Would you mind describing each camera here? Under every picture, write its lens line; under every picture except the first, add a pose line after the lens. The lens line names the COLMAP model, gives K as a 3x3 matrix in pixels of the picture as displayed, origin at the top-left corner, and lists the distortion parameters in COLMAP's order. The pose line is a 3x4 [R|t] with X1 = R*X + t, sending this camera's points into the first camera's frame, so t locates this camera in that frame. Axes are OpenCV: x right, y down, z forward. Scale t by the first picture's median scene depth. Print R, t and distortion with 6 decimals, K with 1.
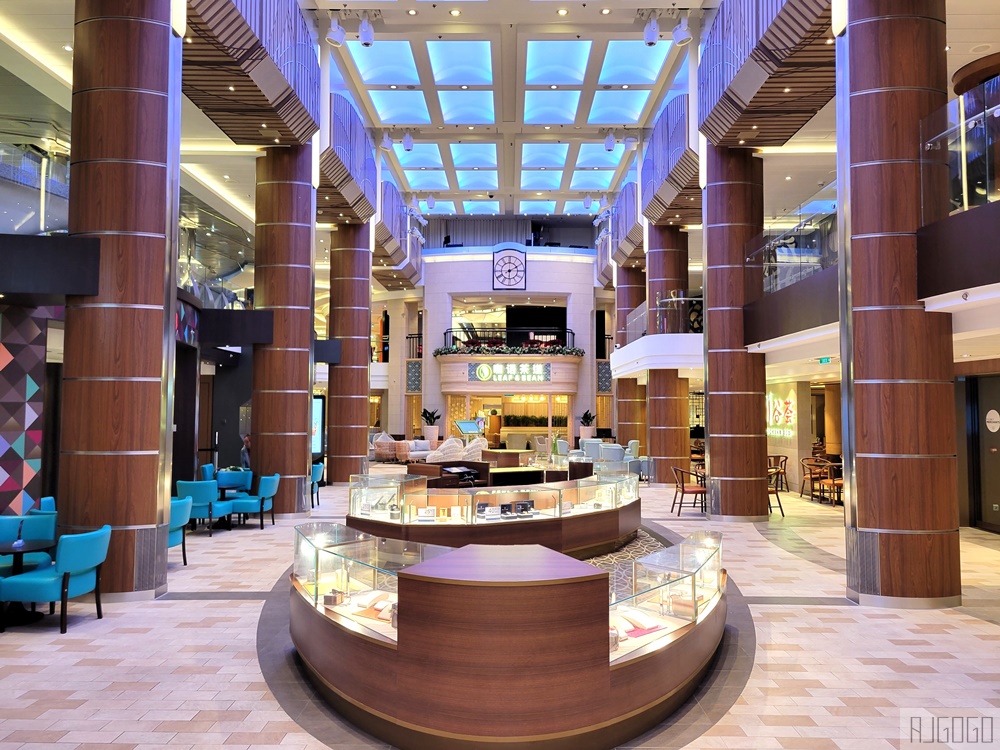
lens RADIAL K [[748.2, 0, 501.7], [0, 748.2, 370.3], [0, 0, 1]] dist [0.036219, -0.004140]
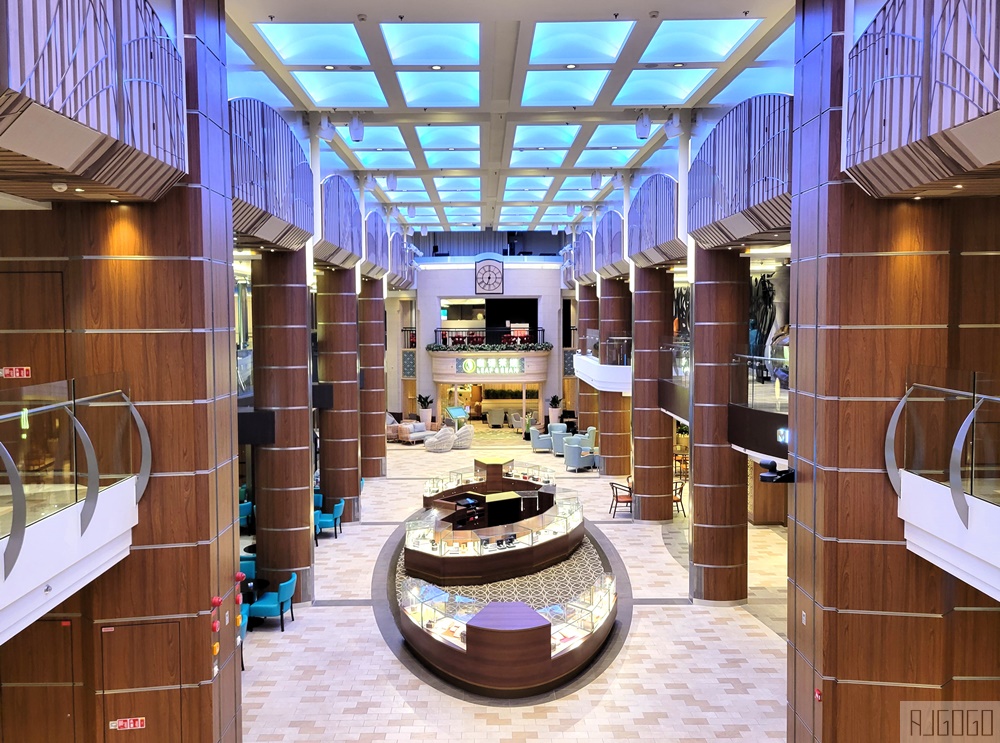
lens RADIAL K [[758.3, 0, 482.0], [0, 758.3, 368.4], [0, 0, 1]] dist [0.048666, 0.000669]
pose [[0.999887, -0.011432, 0.009812, -0.015203], [0.010280, 0.993846, 0.110292, -0.128079], [-0.011013, -0.110178, 0.993851, -0.213464]]
